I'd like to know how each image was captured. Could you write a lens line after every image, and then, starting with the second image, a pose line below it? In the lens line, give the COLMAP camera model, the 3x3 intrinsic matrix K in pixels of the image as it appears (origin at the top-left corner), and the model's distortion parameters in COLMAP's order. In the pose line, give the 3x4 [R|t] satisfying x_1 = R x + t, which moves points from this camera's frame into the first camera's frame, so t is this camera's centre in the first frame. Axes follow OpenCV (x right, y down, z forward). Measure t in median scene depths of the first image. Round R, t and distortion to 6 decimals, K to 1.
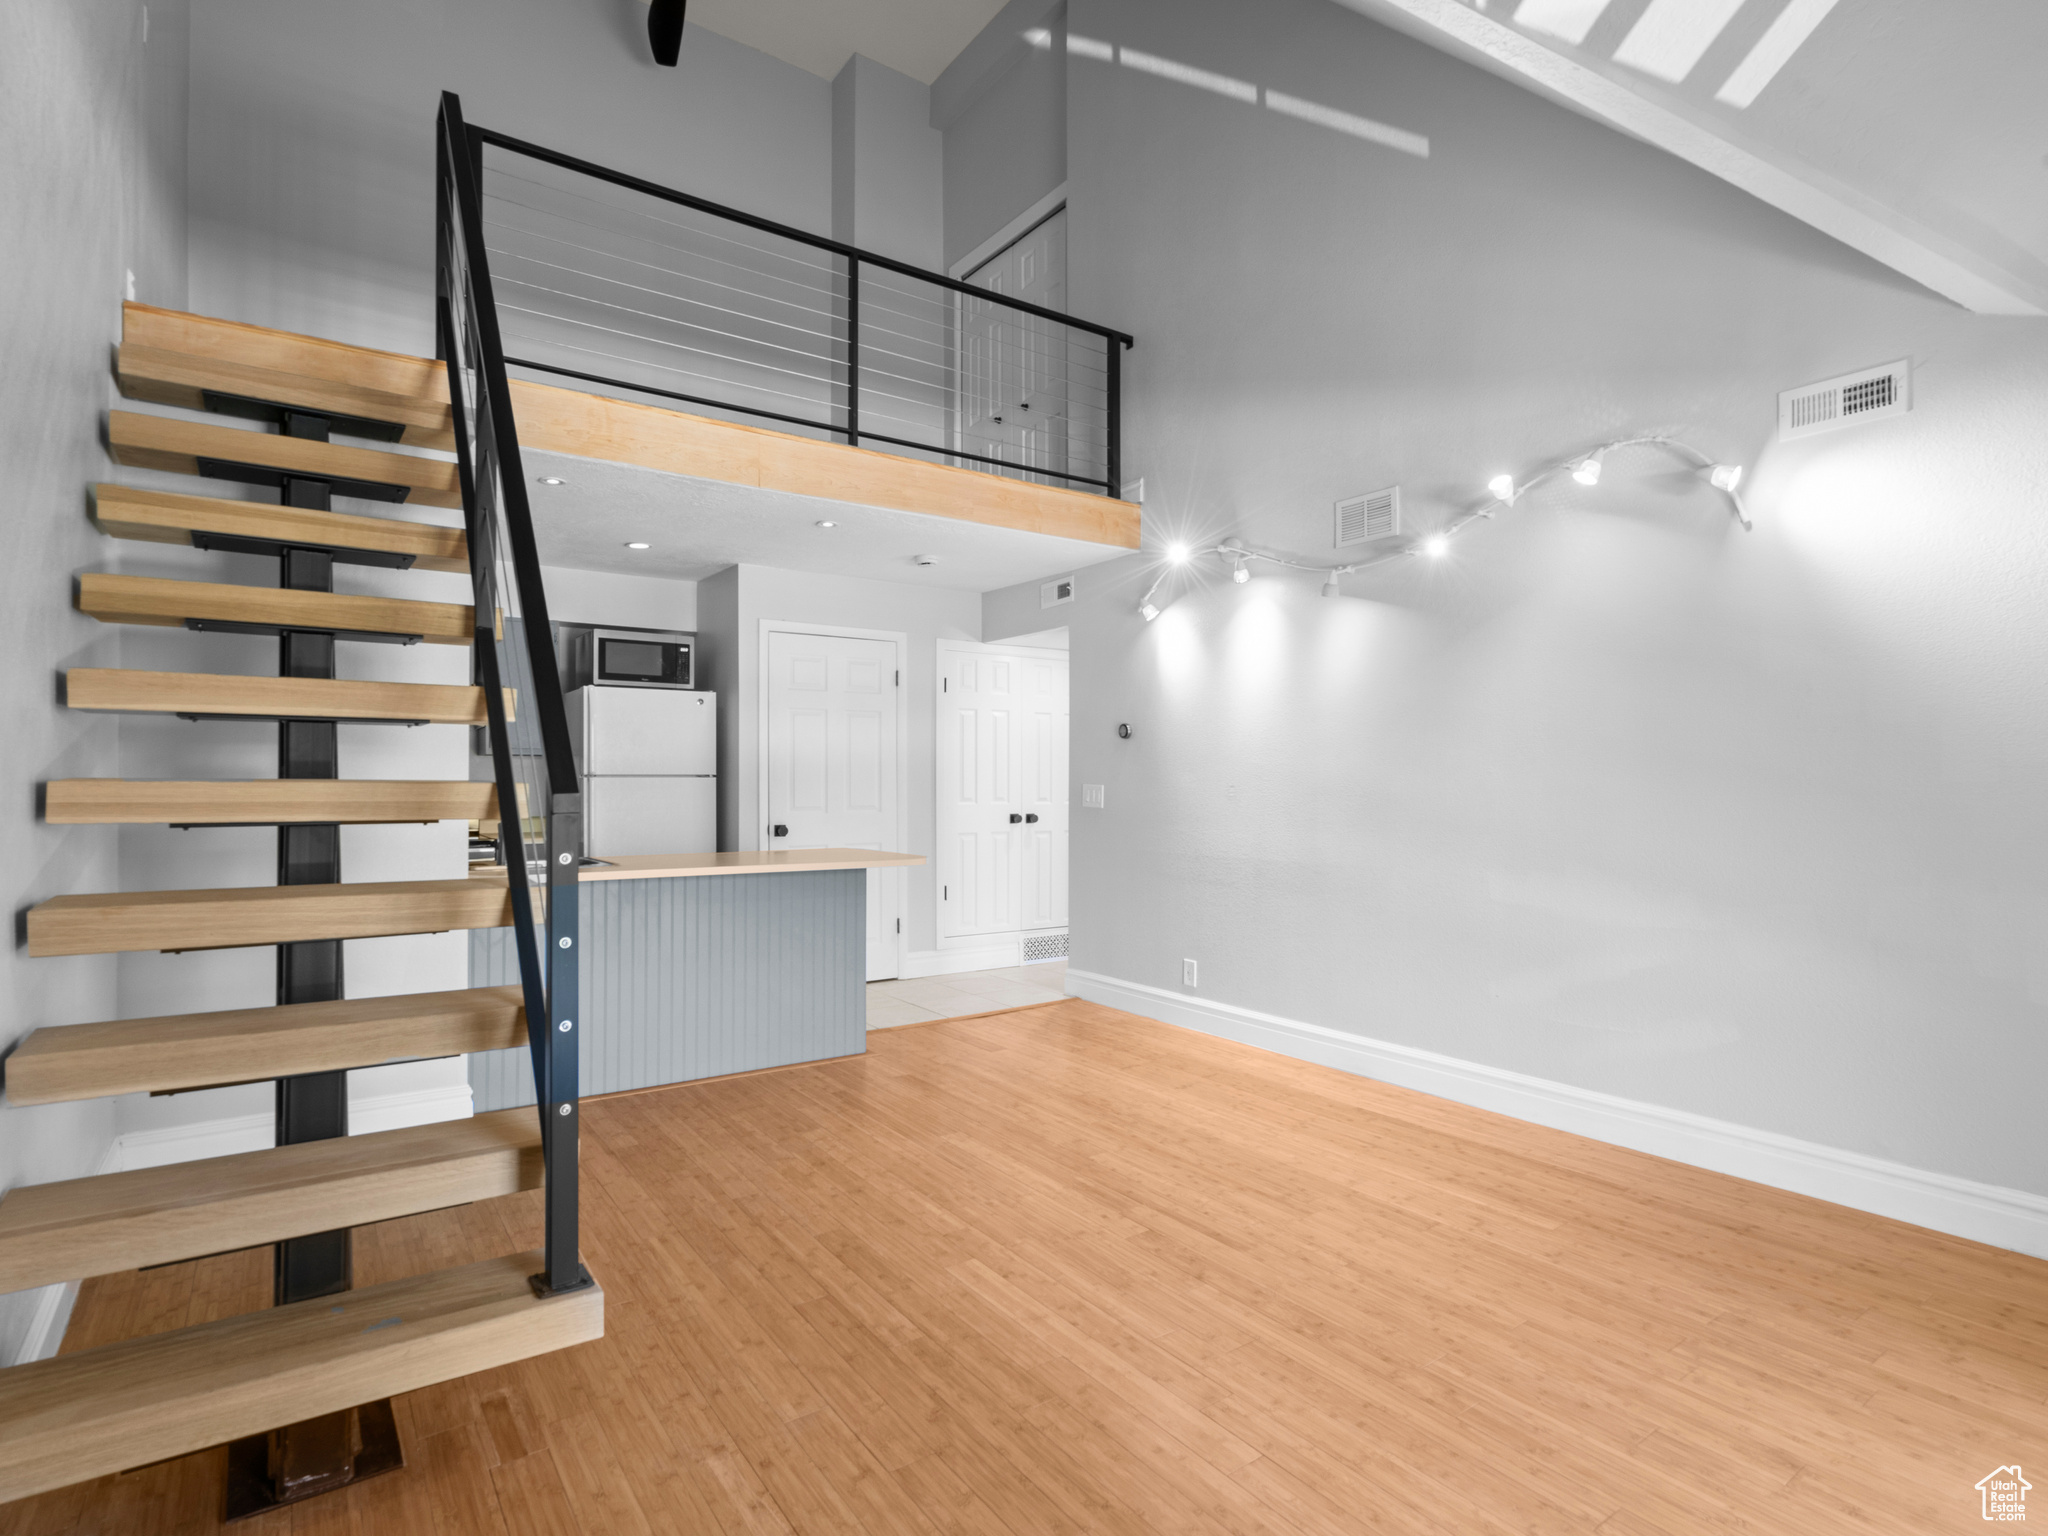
lens RADIAL K [[1043.5, 0, 1020.6], [0, 1043.5, 770.1], [0, 0, 1]] dist [-0.022985, 0.011406]
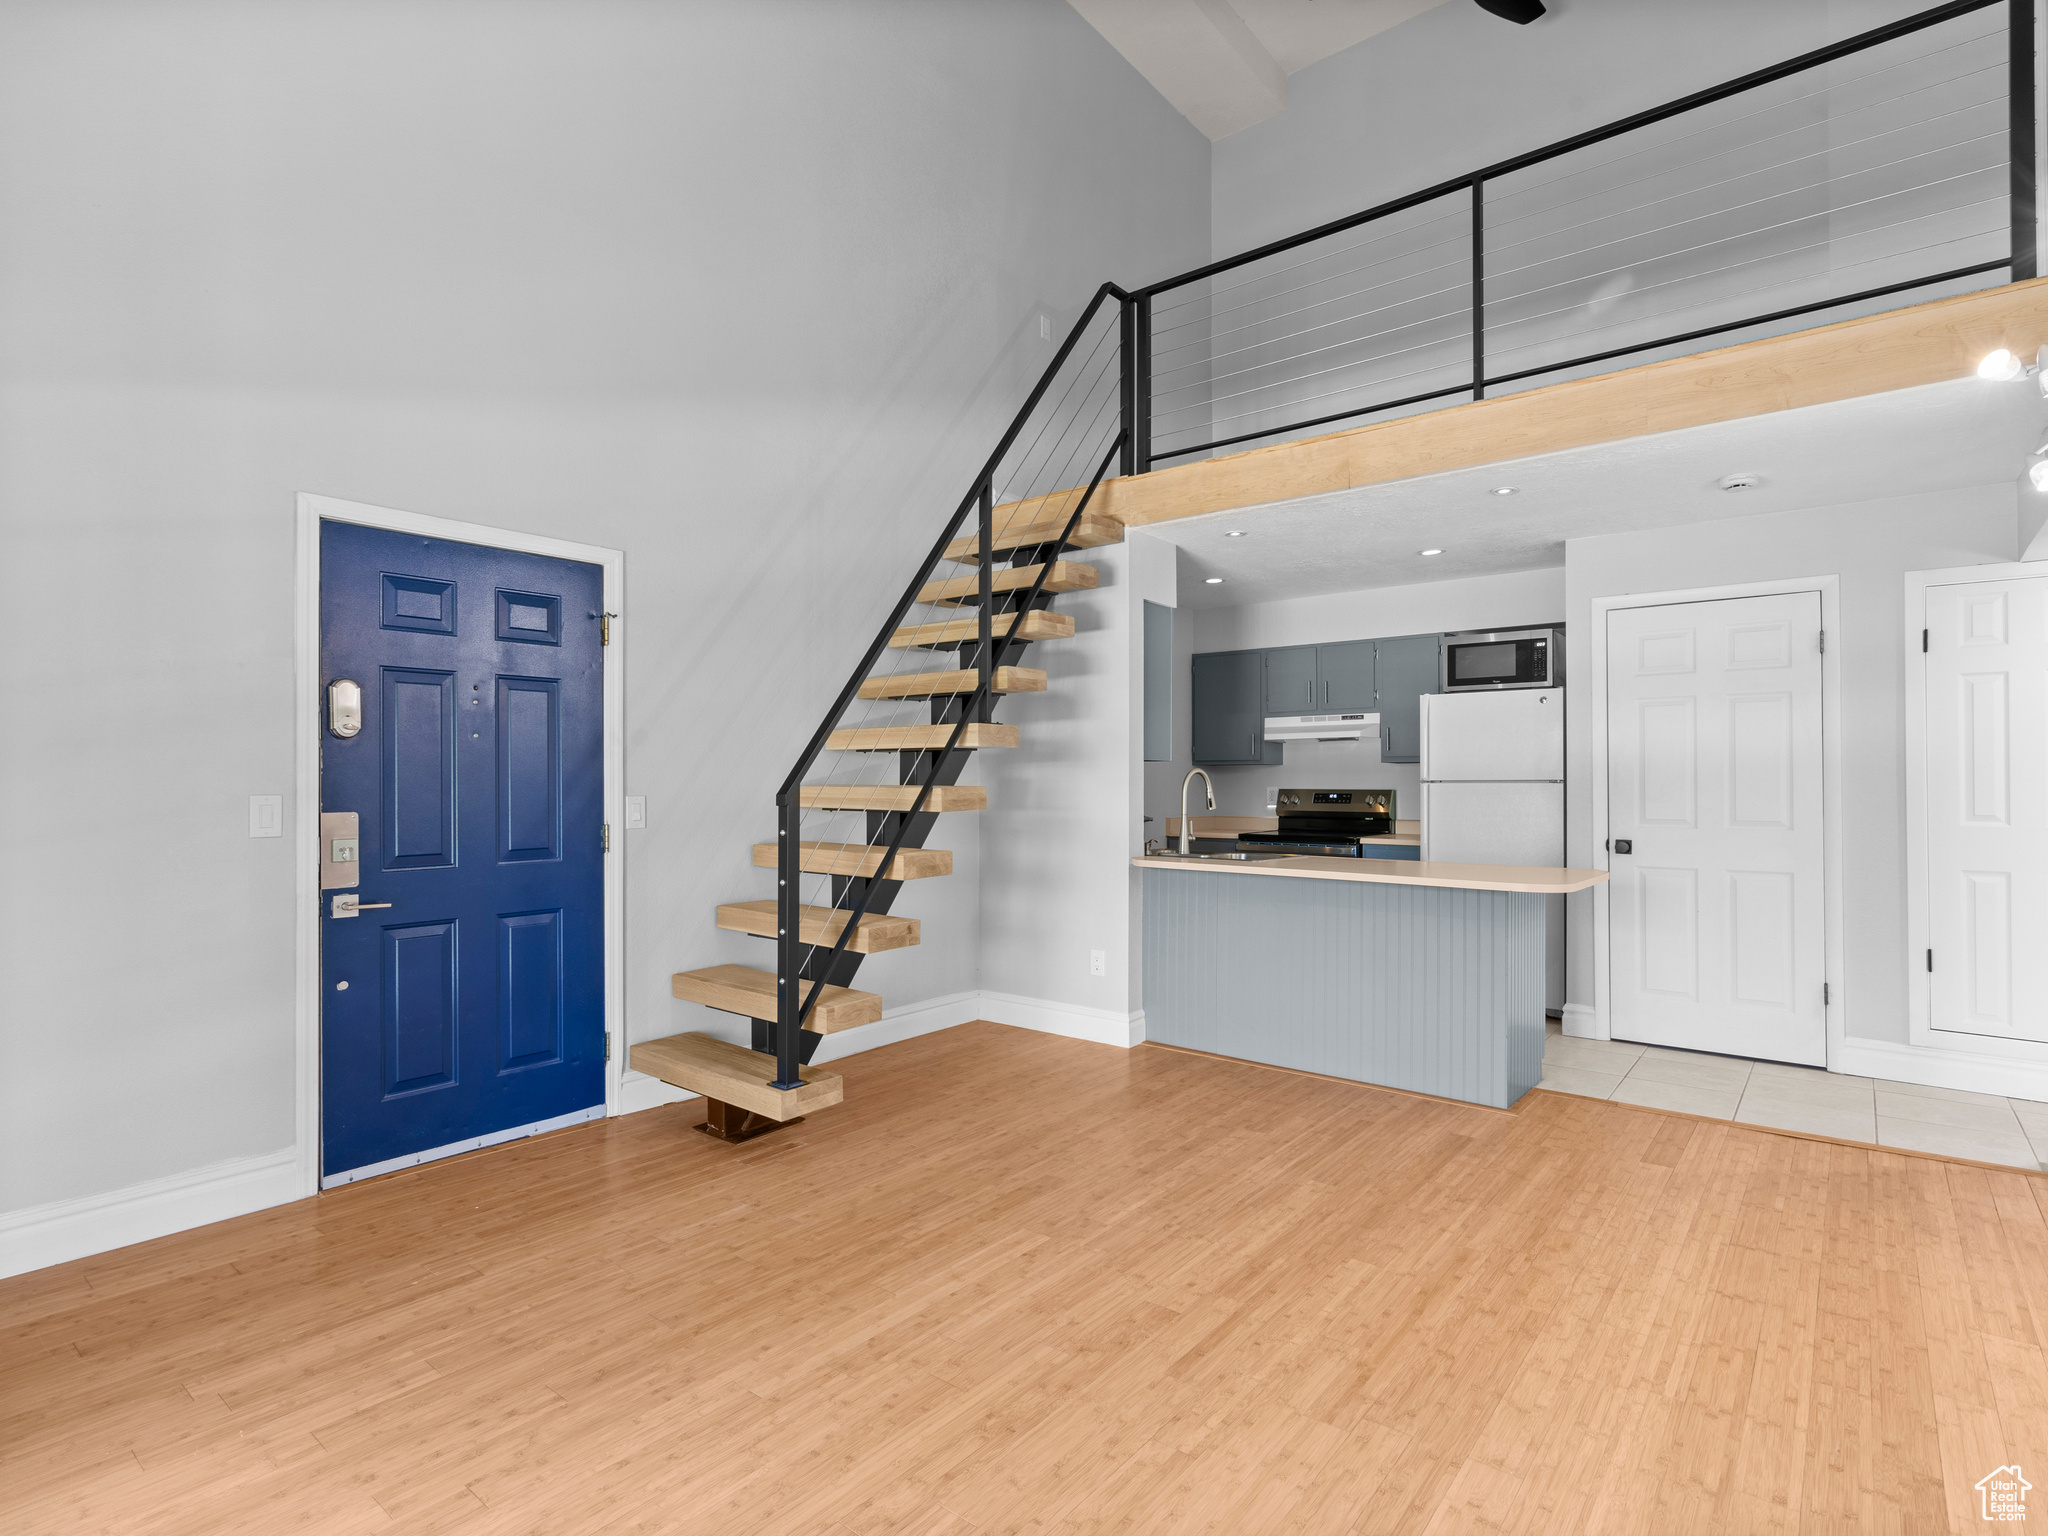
lens RADIAL K [[1040.3, 0, 1014.4], [0, 1040.3, 772.2], [0, 0, 1]] dist [-0.009266, 0.003965]
pose [[0.268135, -0.010957, -0.963319, 0.694033], [0.008361, 0.999924, -0.009046, 0.002677], [0.963345, -0.005629, 0.268206, 0.485785]]
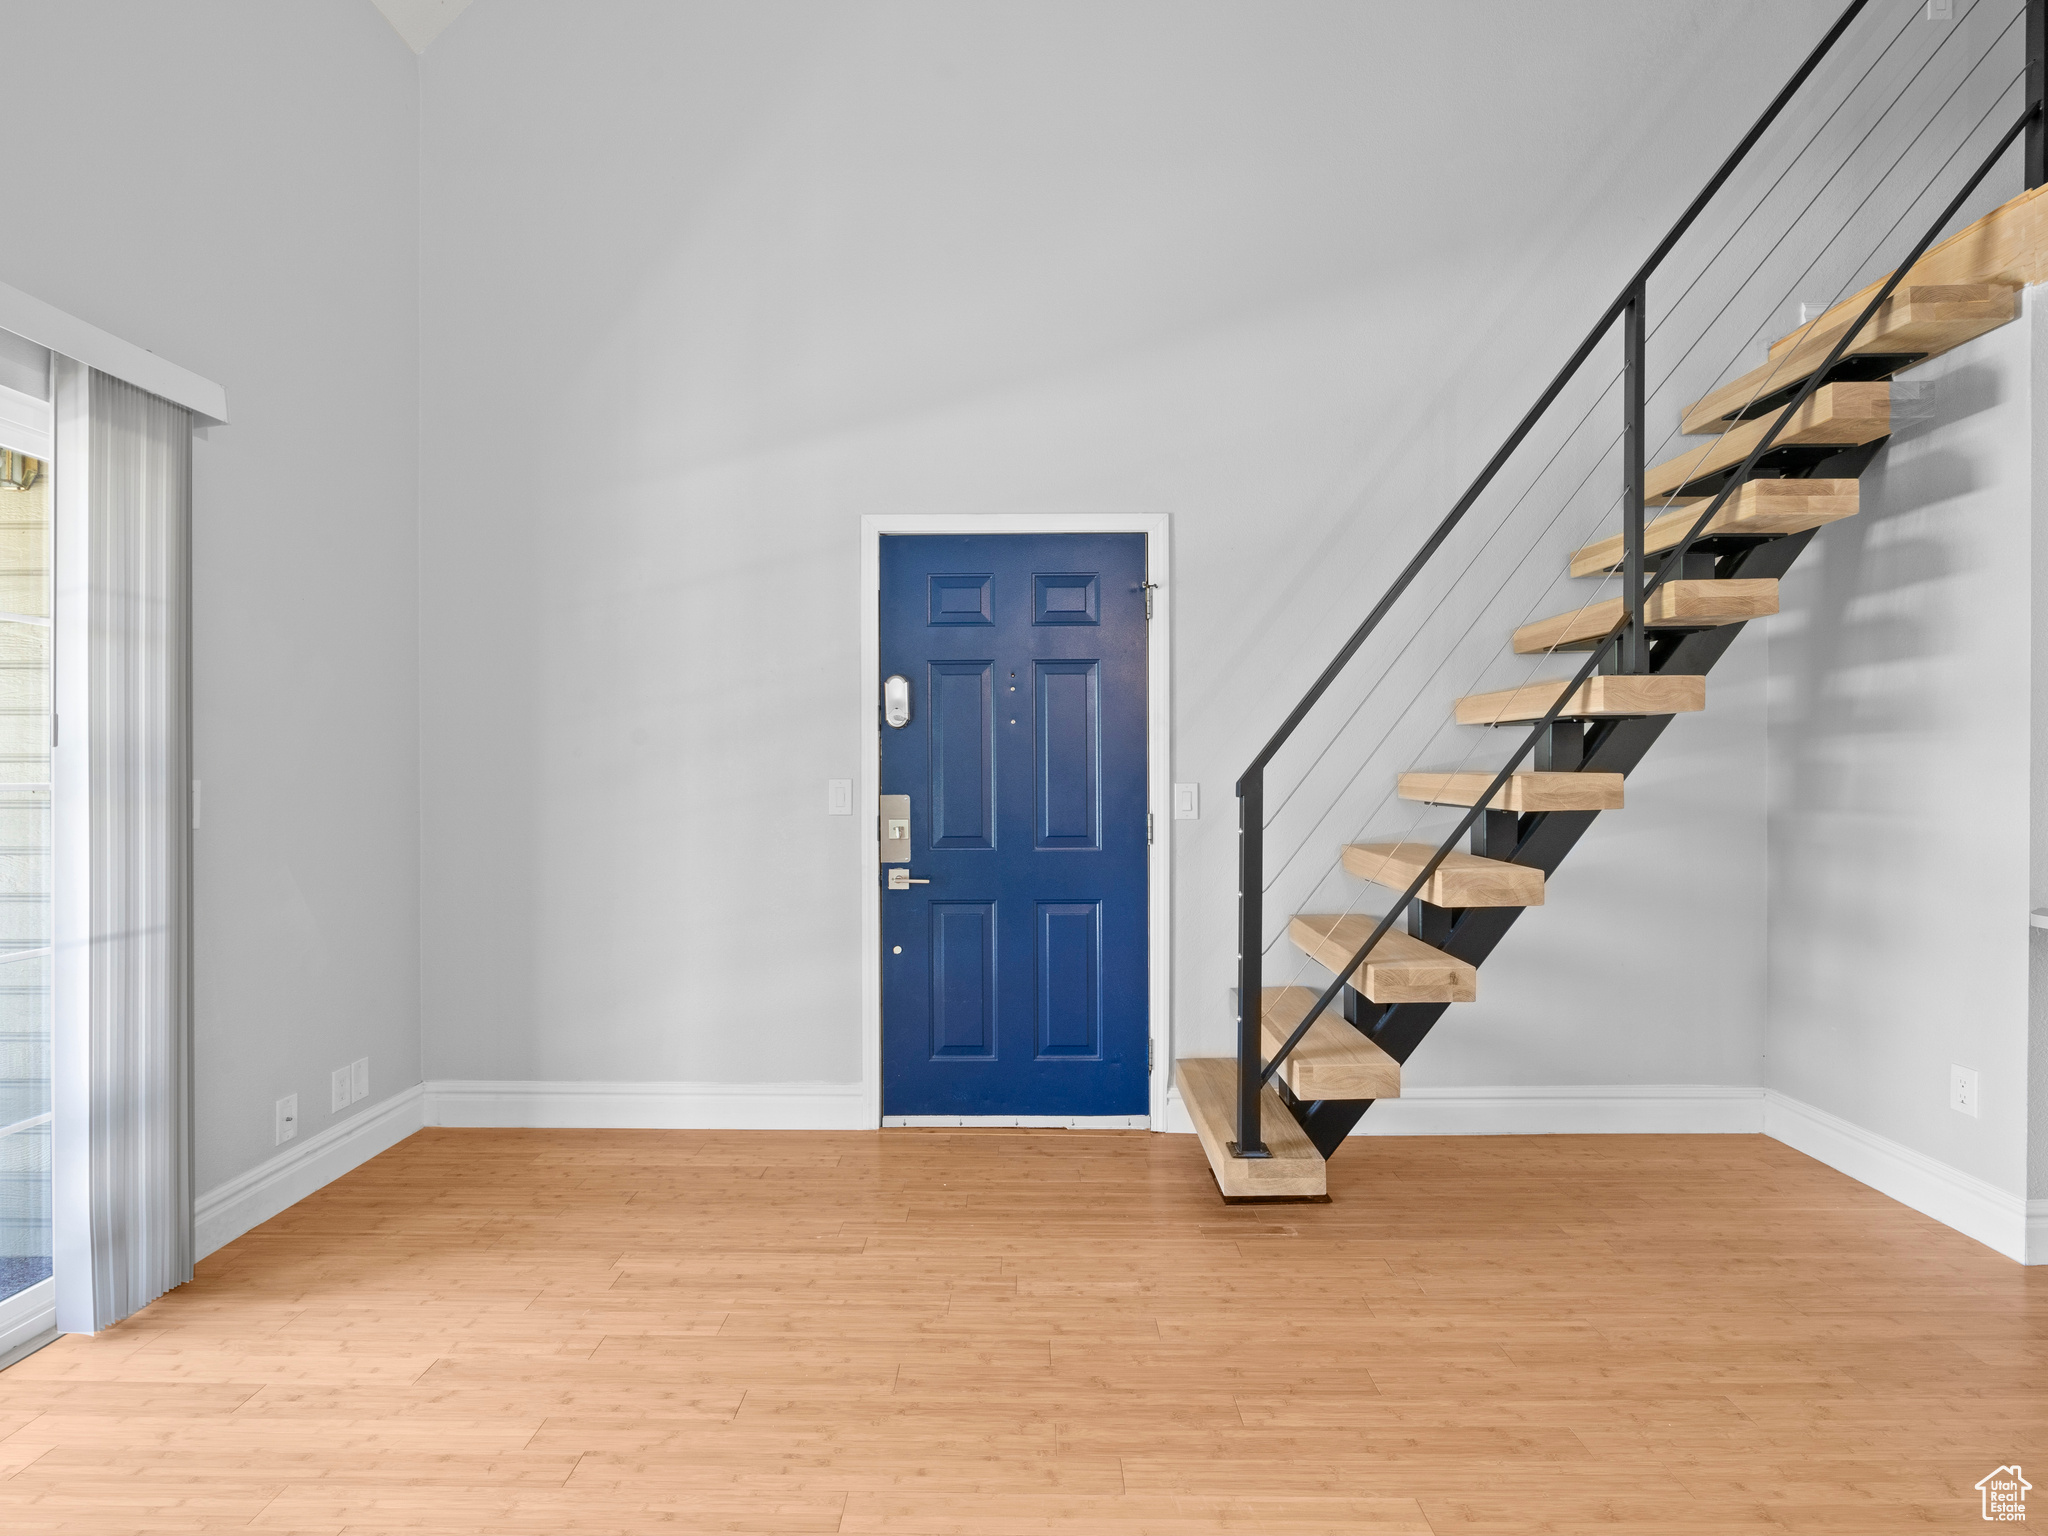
lens RADIAL K [[1040.3, 0, 1014.4], [0, 1040.3, 772.2], [0, 0, 1]] dist [-0.009266, 0.003965]
pose [[-0.588150, 0.001598, -0.808751, 0.435000], [0.006040, 0.999979, -0.002416, 0.005442], [0.808730, -0.006305, -0.588147, 0.829581]]
